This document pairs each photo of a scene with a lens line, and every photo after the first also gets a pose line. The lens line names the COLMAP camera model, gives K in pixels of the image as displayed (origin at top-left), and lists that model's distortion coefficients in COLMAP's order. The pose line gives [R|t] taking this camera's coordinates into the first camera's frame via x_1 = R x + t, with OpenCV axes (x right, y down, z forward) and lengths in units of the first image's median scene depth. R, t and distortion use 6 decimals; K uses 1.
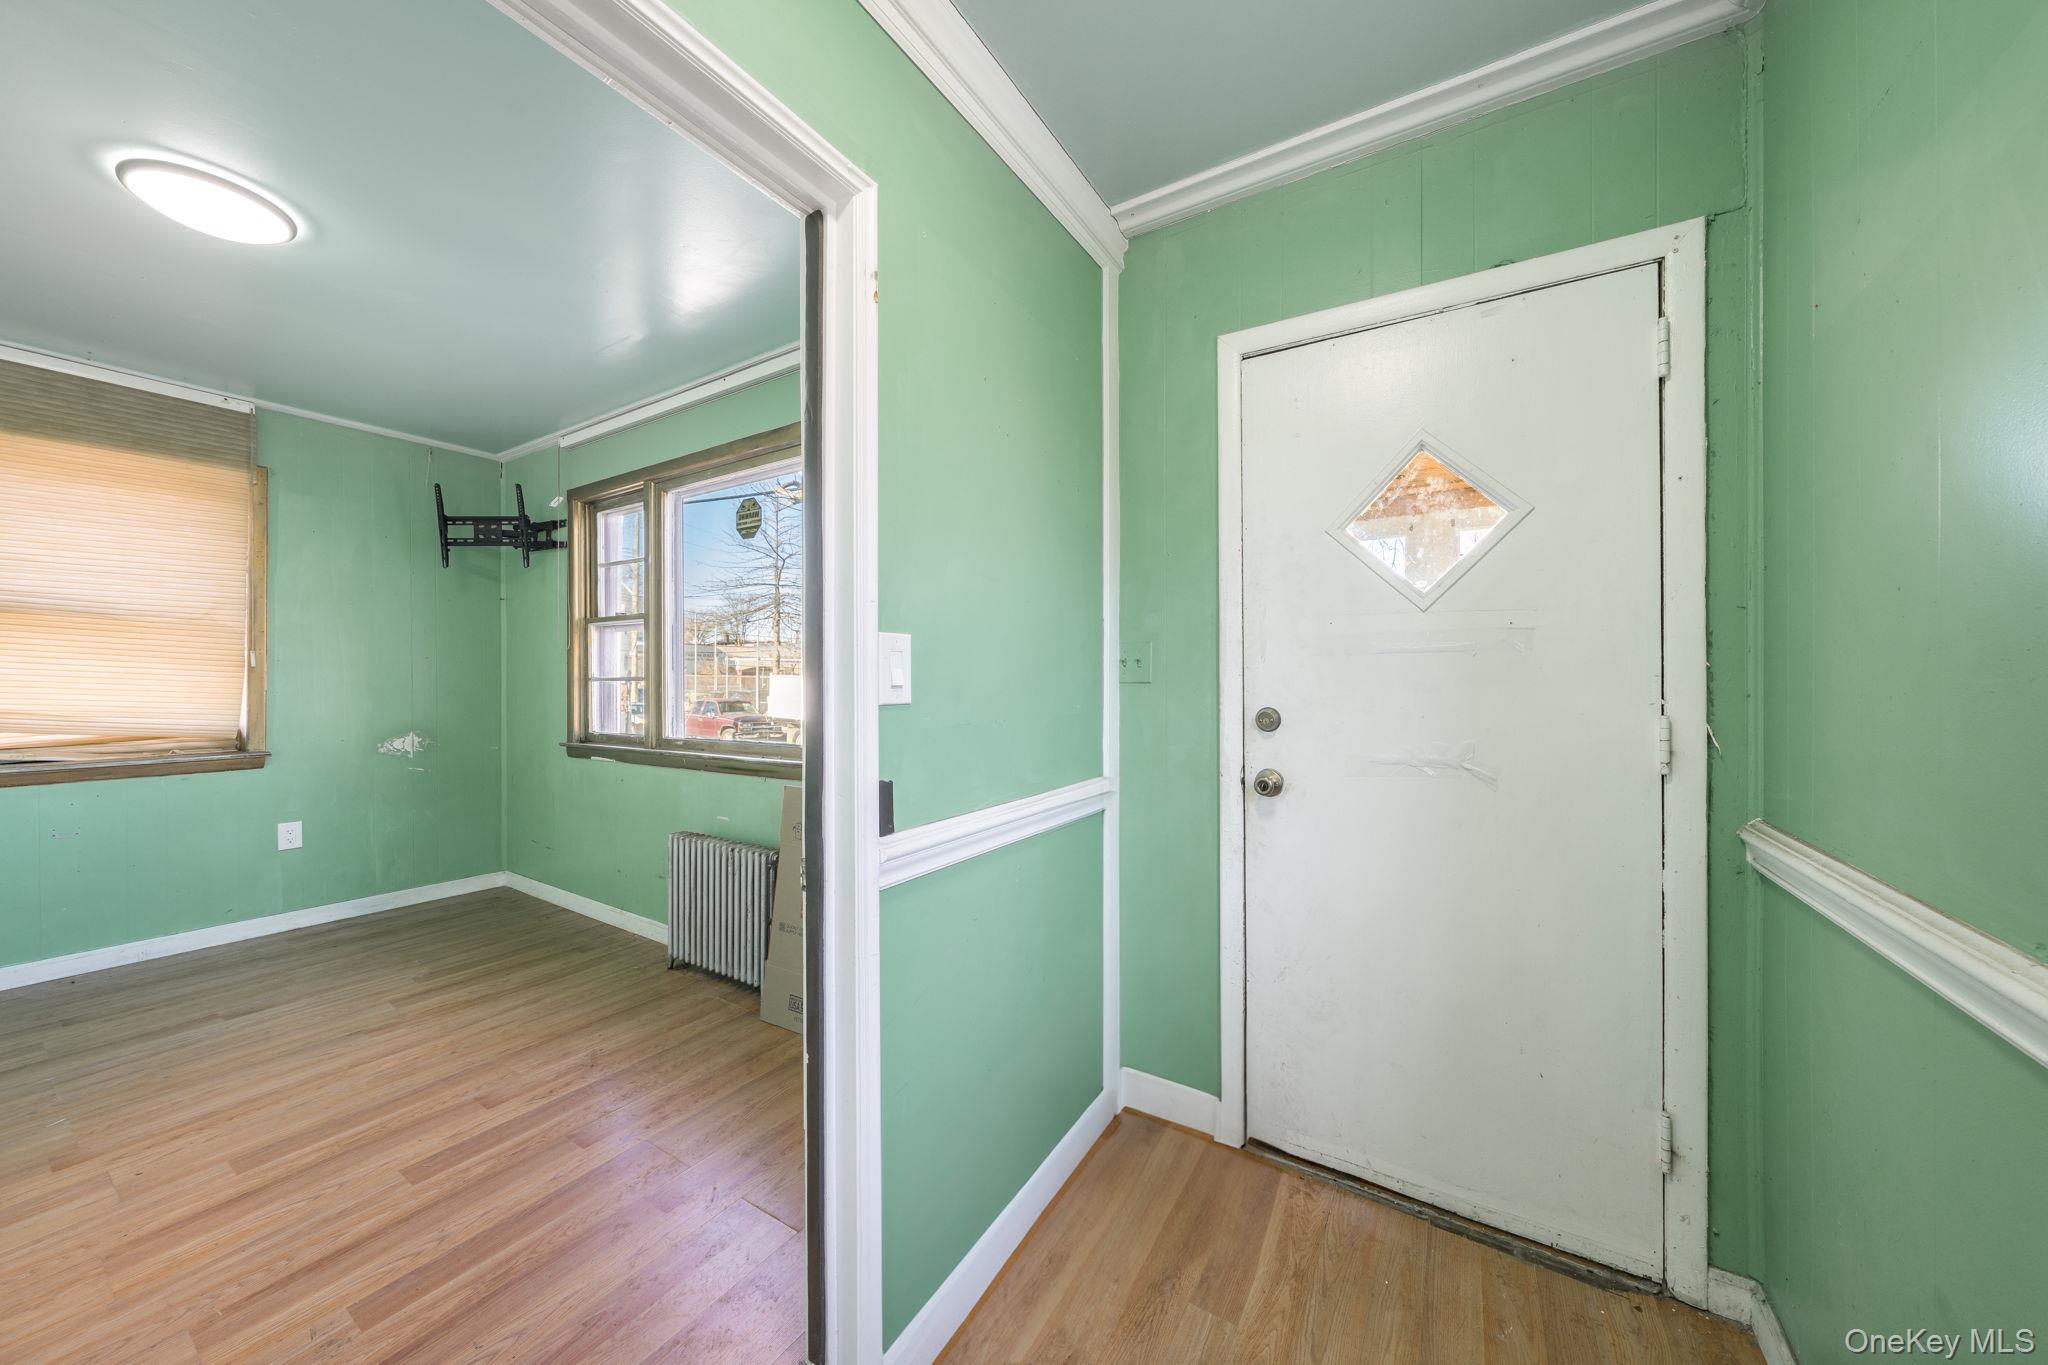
lens RADIAL K [[700.3, 0, 1036.6], [0, 700.3, 677.3], [0, 0, 1]] dist [0.000837, 0.000419]
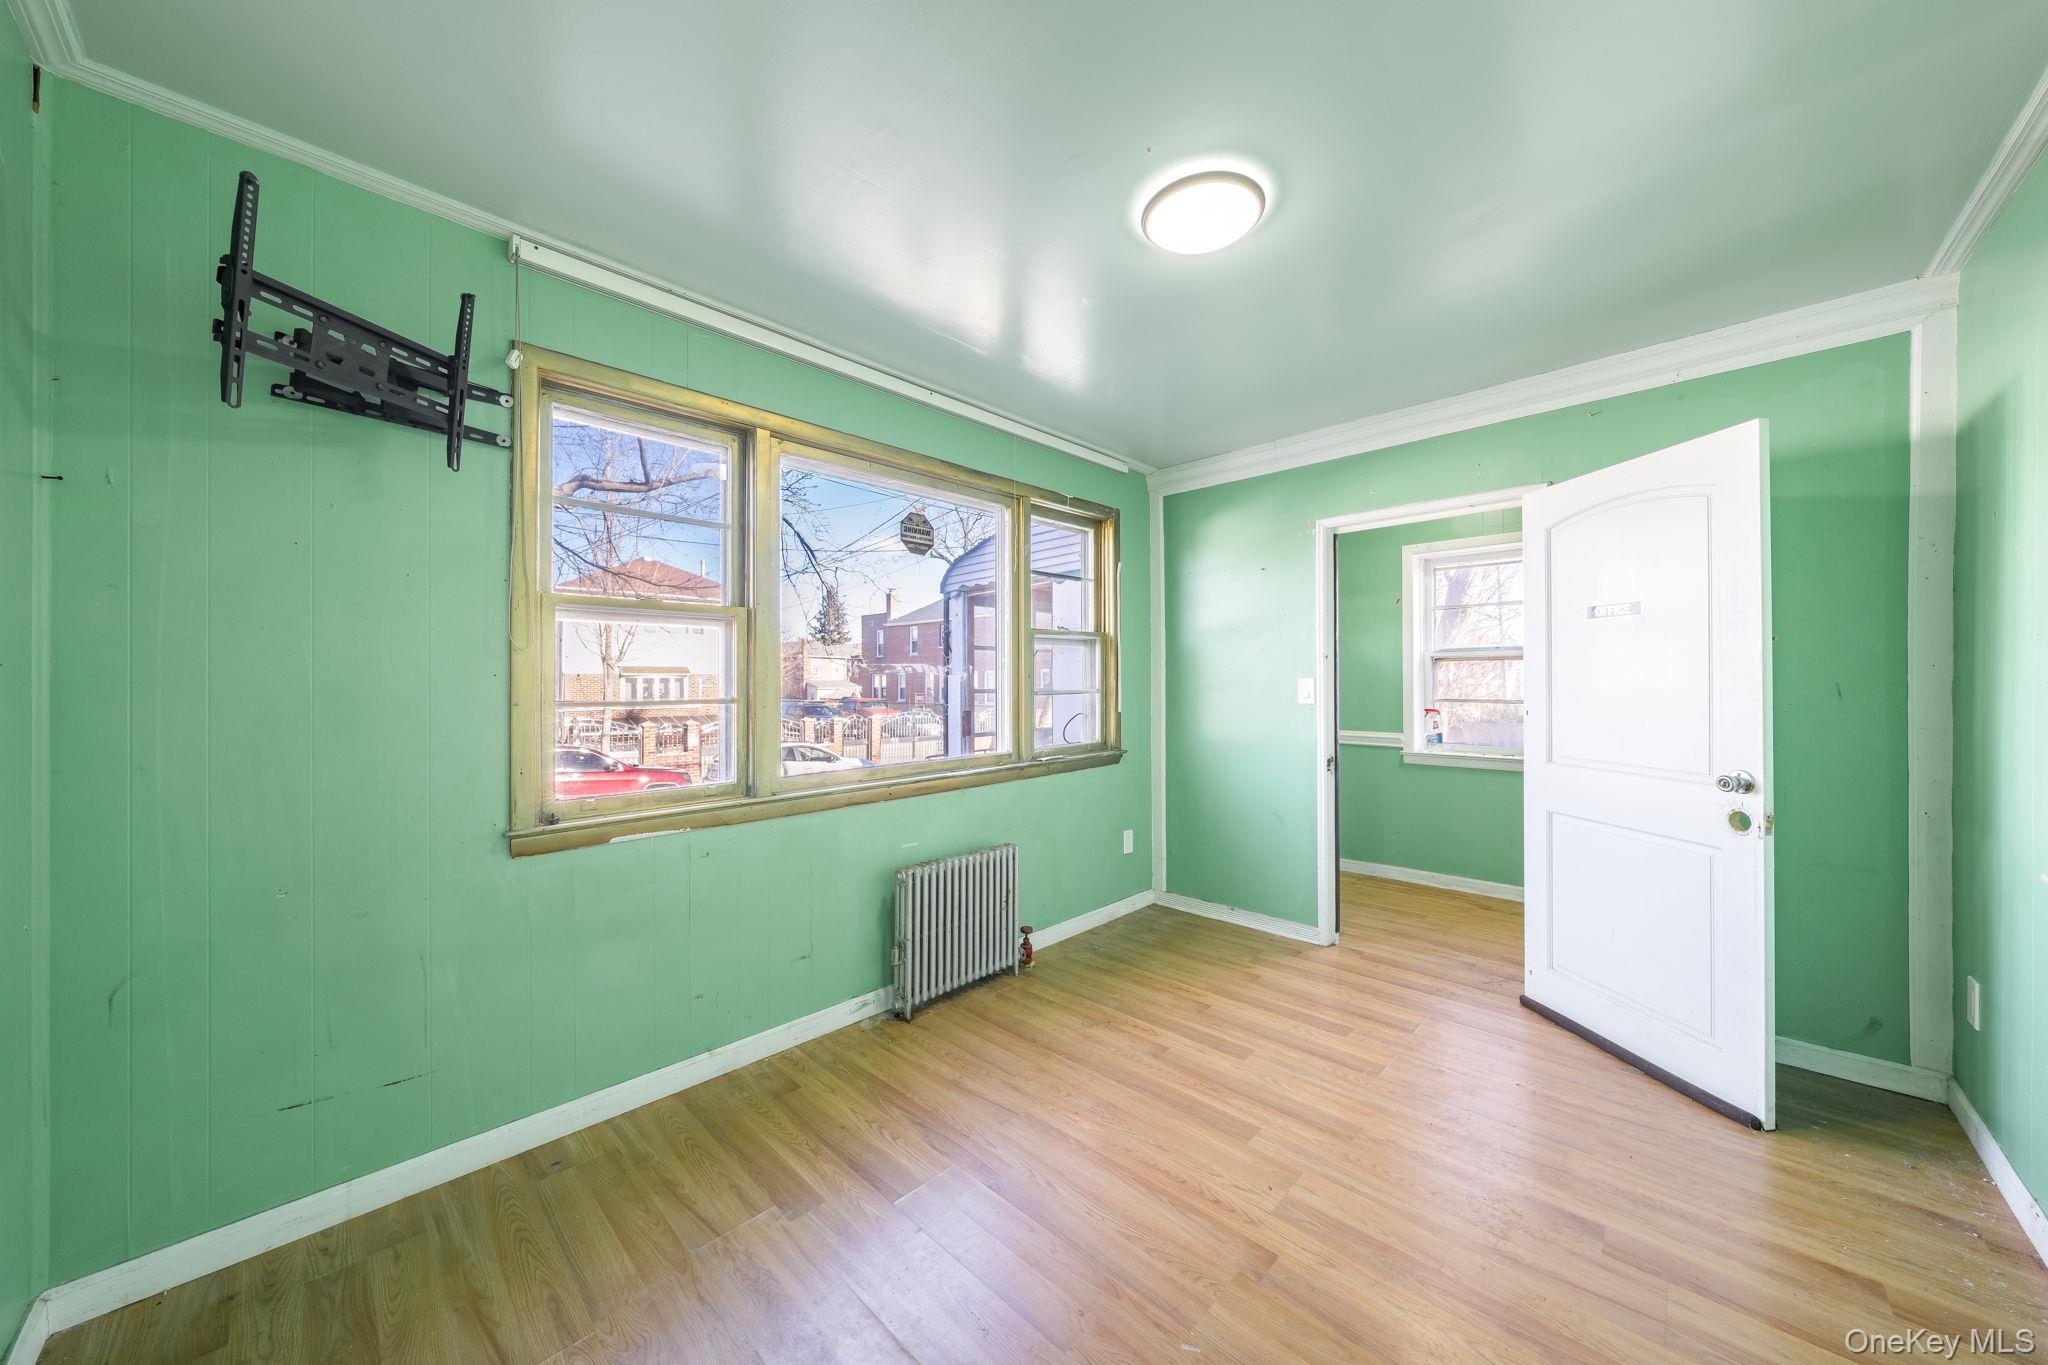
lens RADIAL K [[700.3, 0, 1036.6], [0, 700.3, 677.3], [0, 0, 1]] dist [0.000837, 0.000419]
pose [[0.208195, 0.005112, 0.978074, -1.563659], [-0.001817, 0.999987, -0.004840, -0.025471], [-0.978086, -0.000770, 0.208201, 0.743450]]
